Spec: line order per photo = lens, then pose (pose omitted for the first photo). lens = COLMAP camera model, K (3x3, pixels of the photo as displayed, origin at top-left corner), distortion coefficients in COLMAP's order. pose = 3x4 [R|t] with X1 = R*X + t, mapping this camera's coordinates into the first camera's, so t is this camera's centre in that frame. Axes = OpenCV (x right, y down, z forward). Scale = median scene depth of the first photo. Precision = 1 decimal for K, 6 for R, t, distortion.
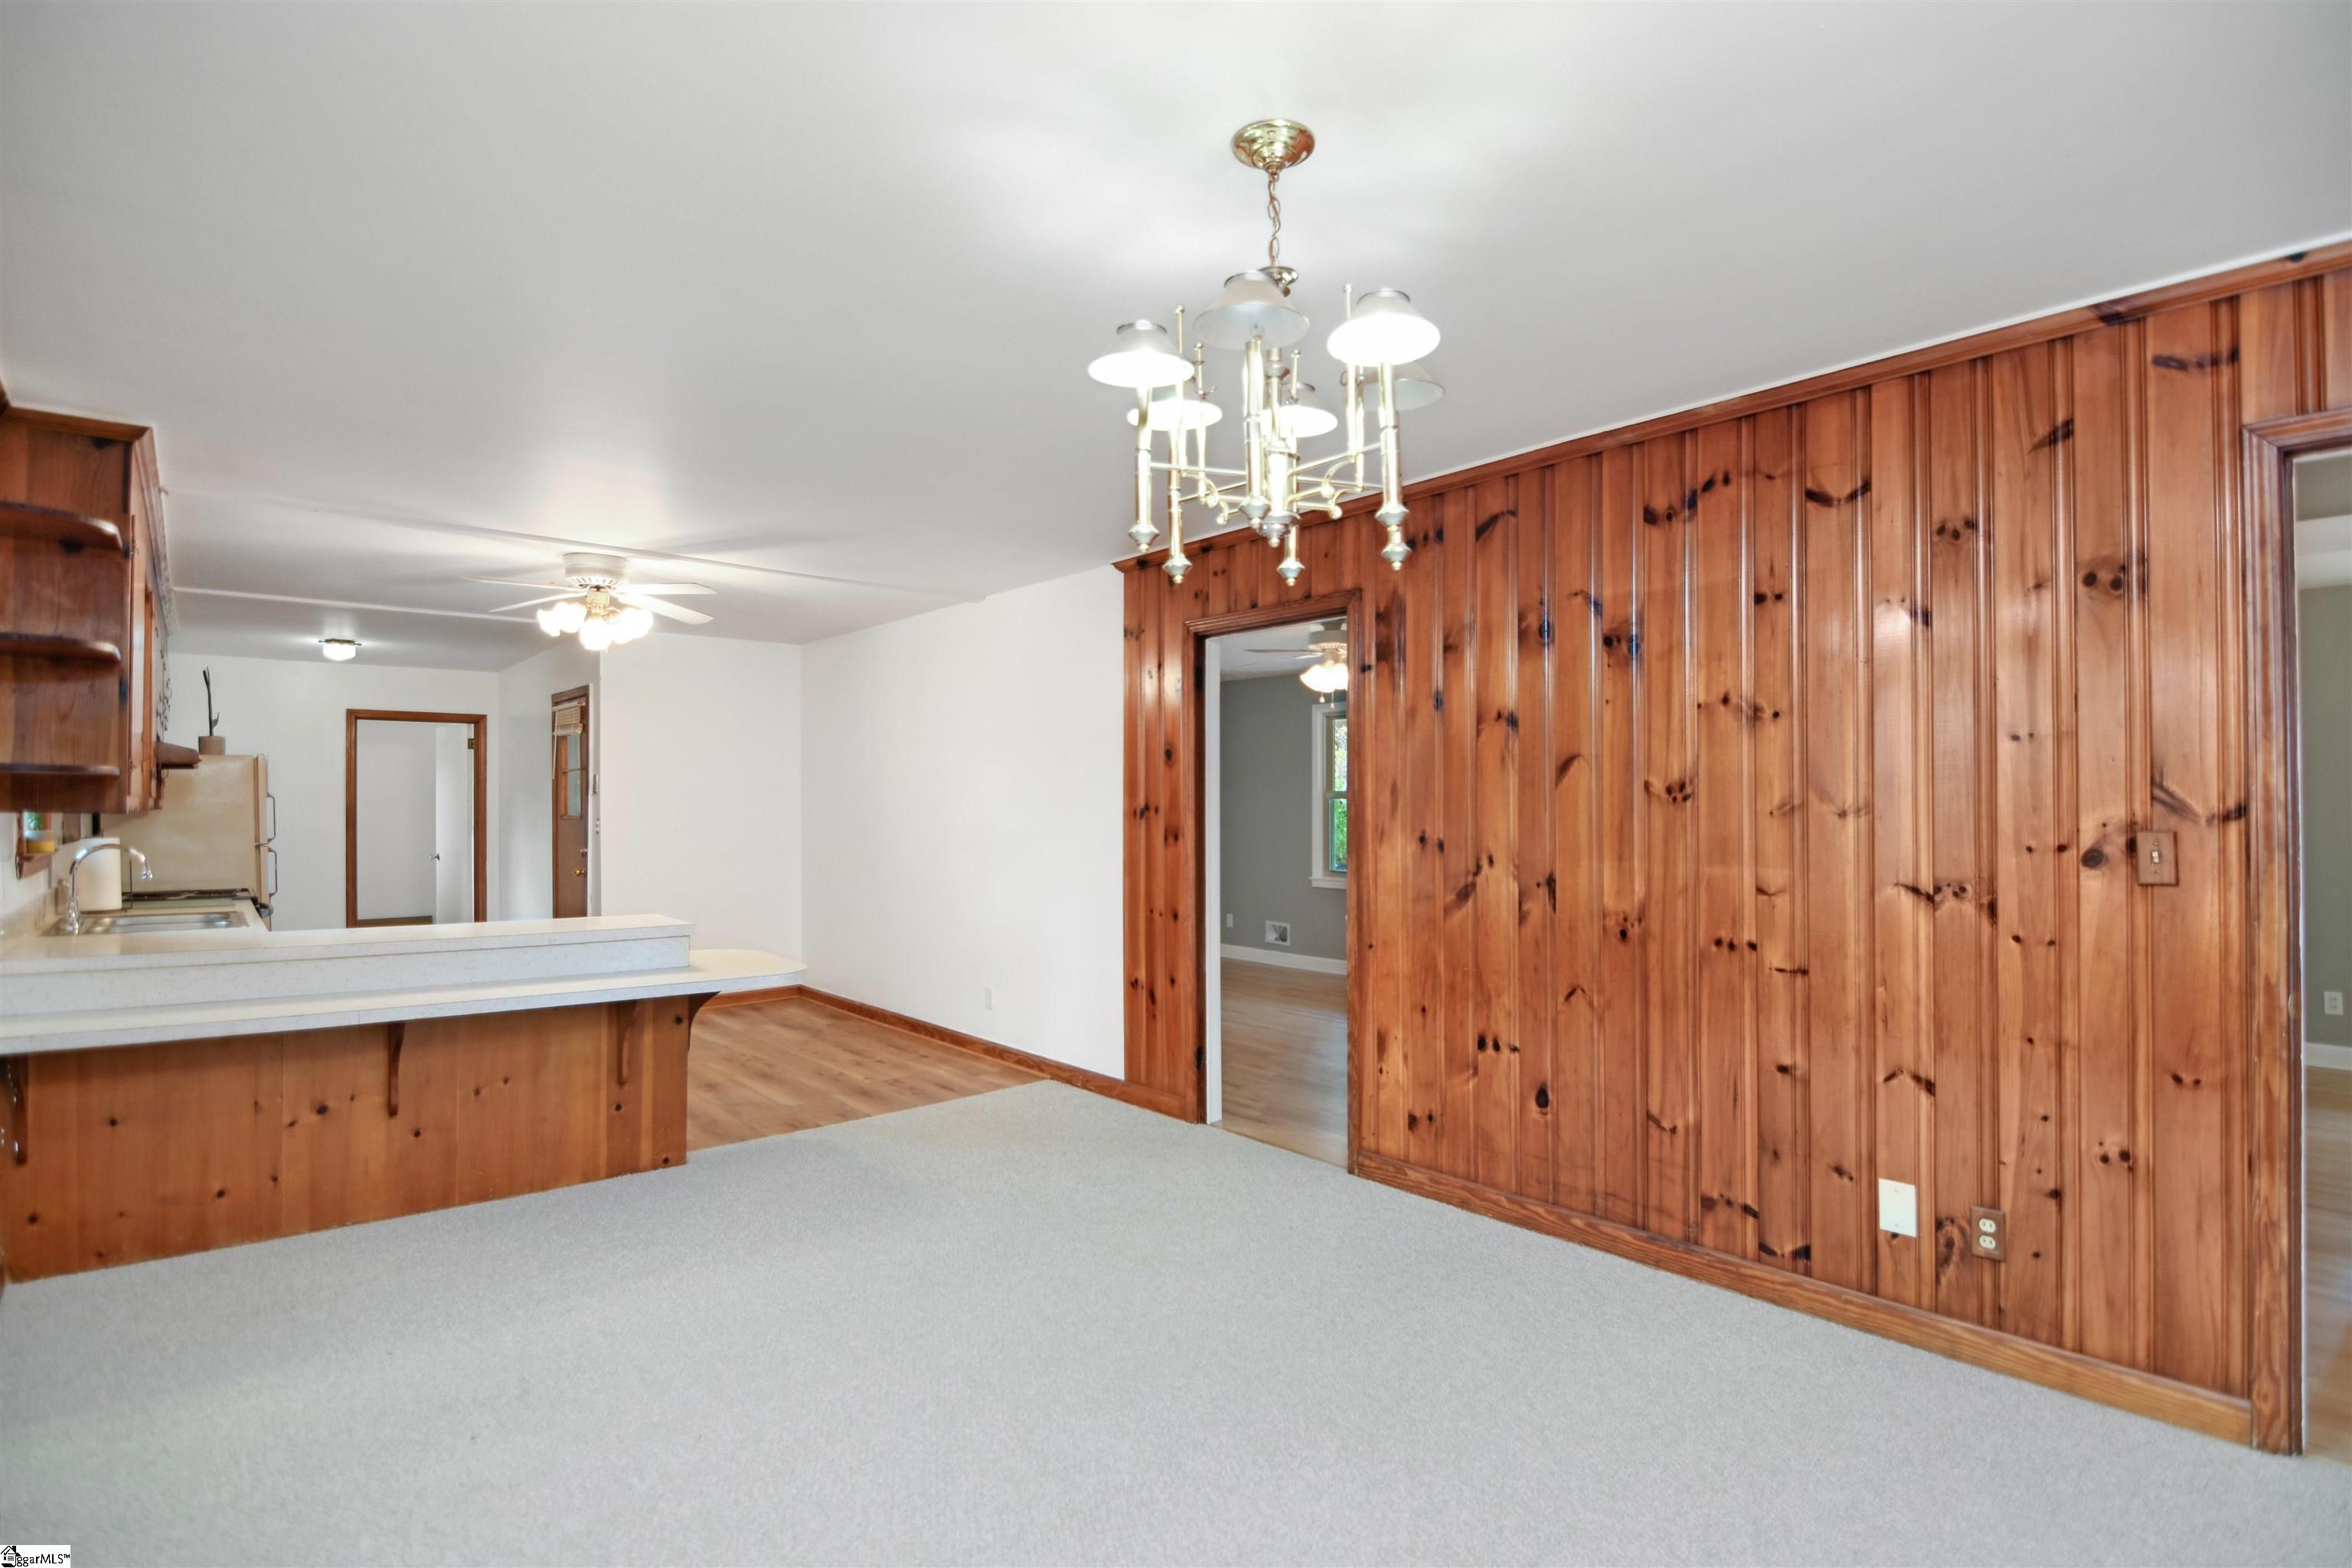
lens RADIAL K [[1142.9, 0, 1186.8], [0, 1142.9, 786.2], [0, 0, 1]] dist [-0.001726, -0.011600]
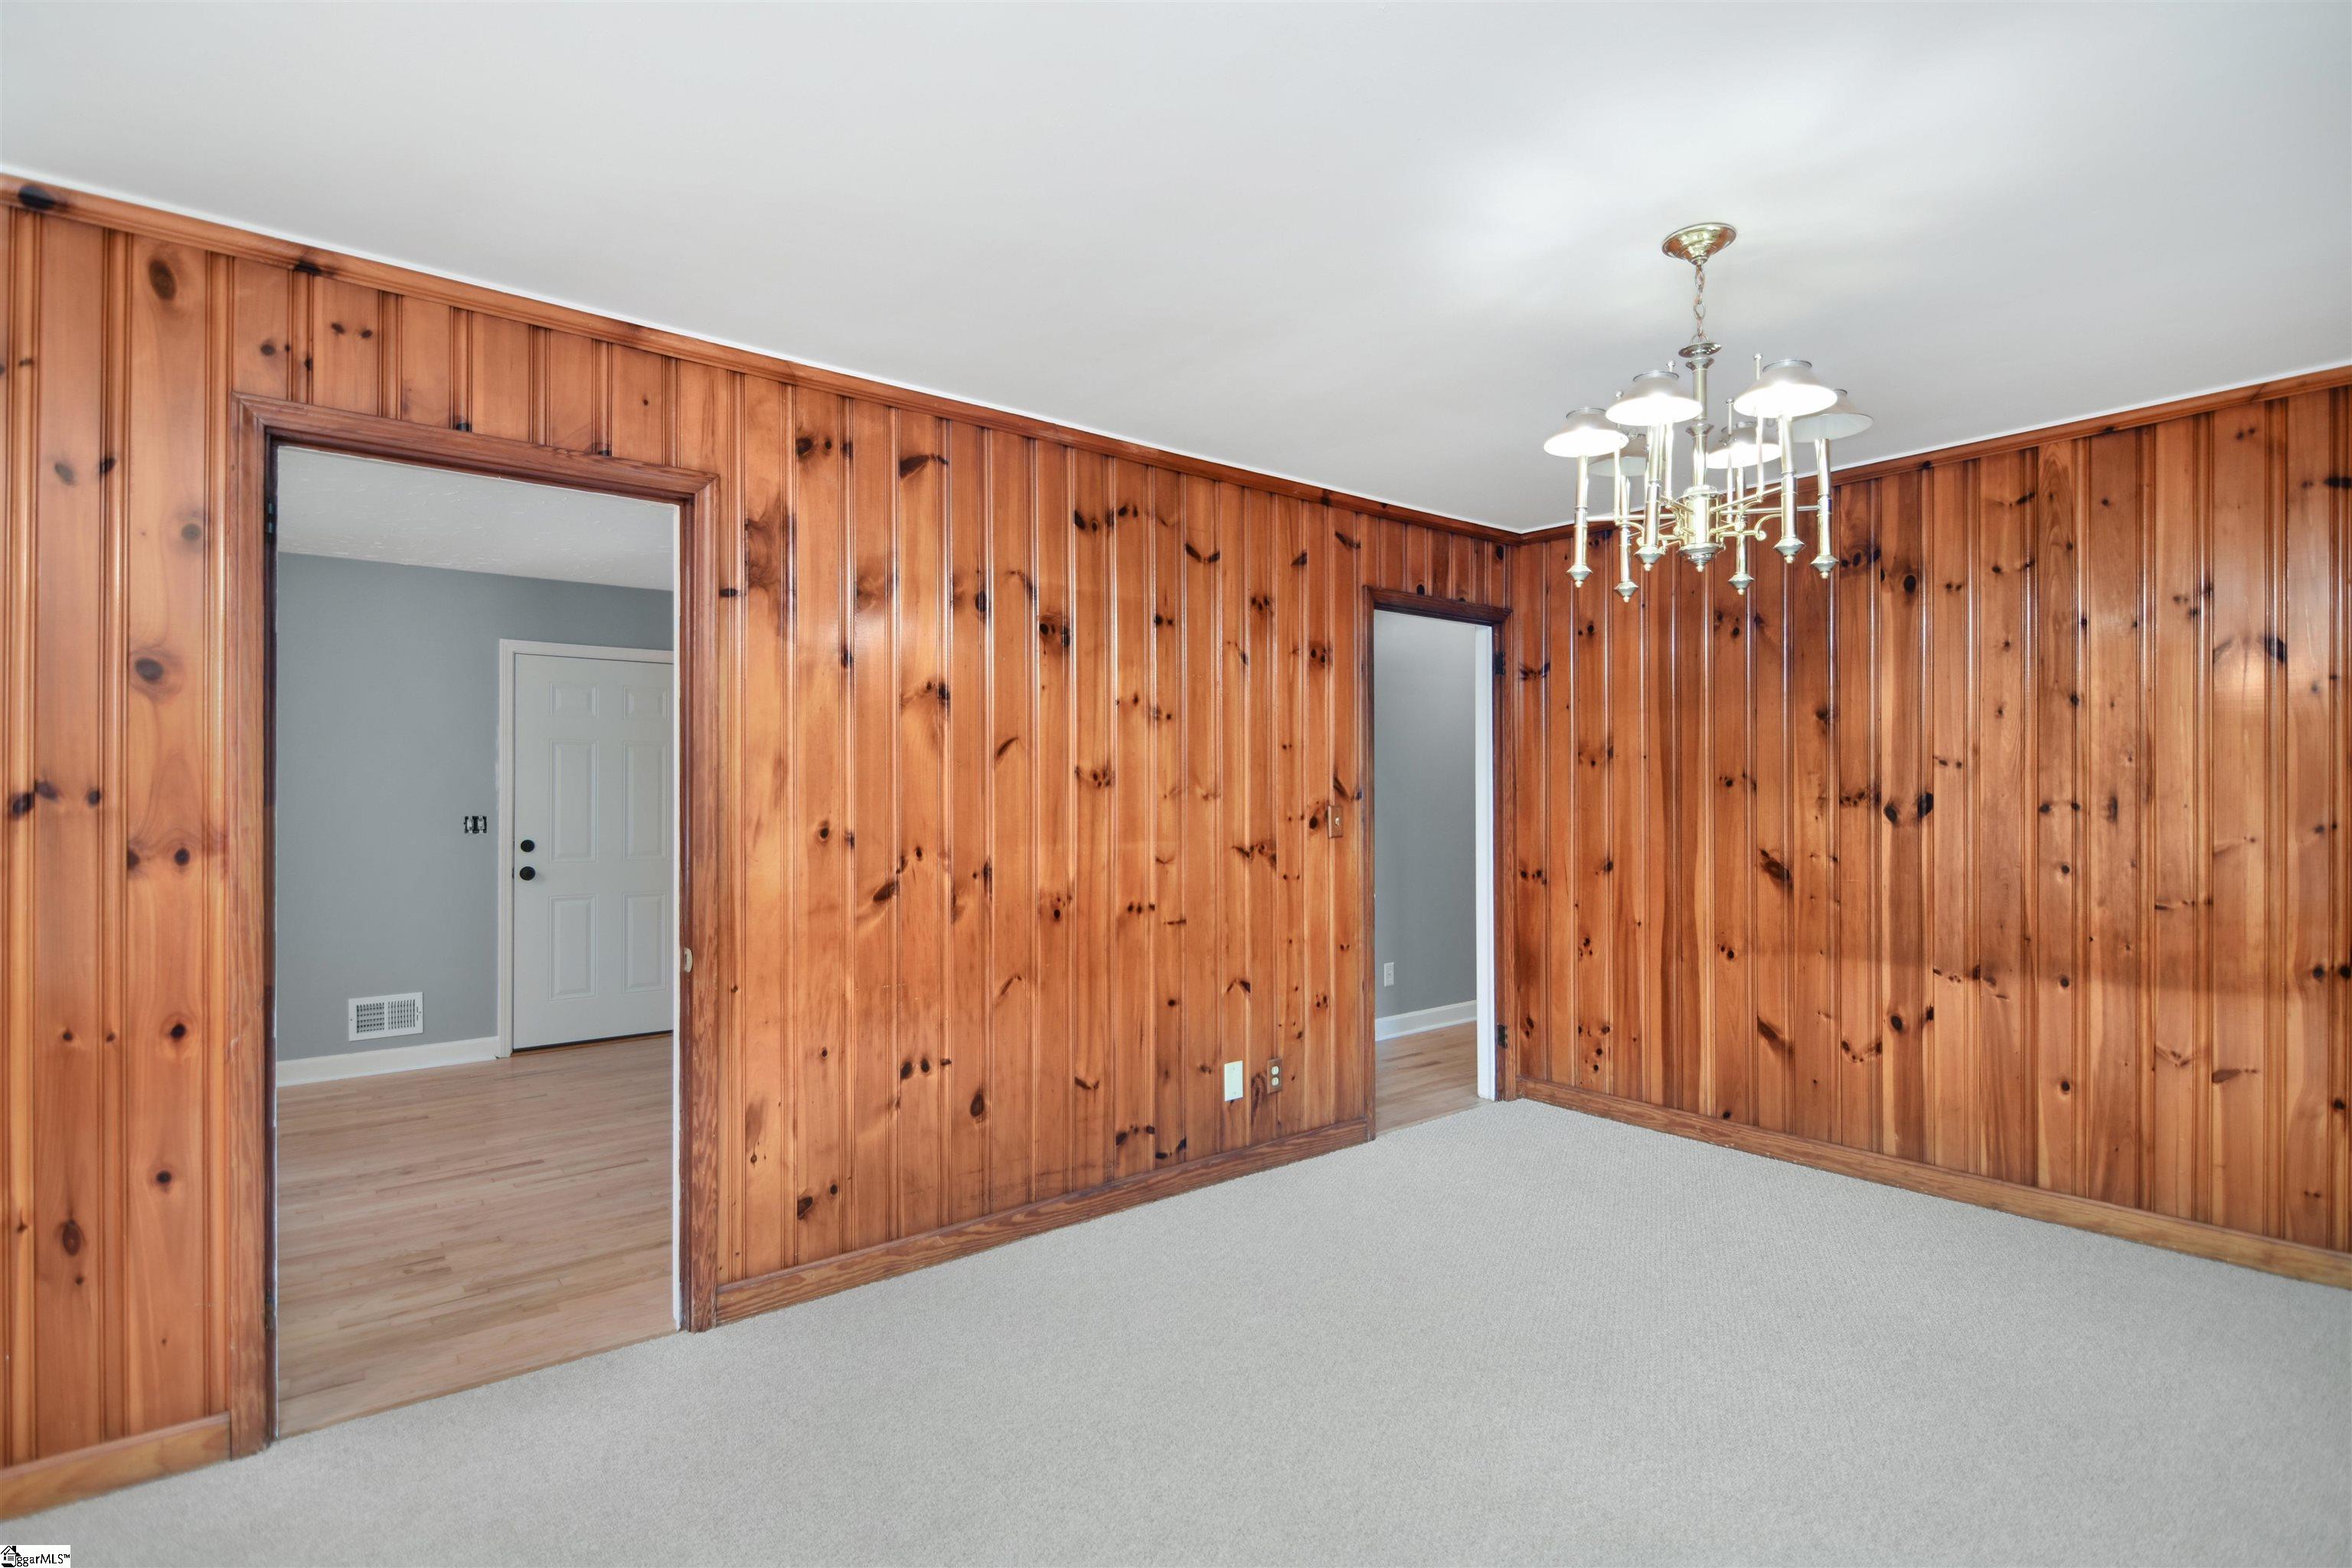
lens RADIAL K [[1145.4, 0, 1188.2], [0, 1145.4, 788.6], [0, 0, 1]] dist [0.000167, -0.000918]
pose [[0.032258, 0.015278, 0.999363, -0.646445], [-0.010830, 0.999830, -0.014936, 0.029796], [-0.999421, -0.010341, 0.032418, 0.842817]]
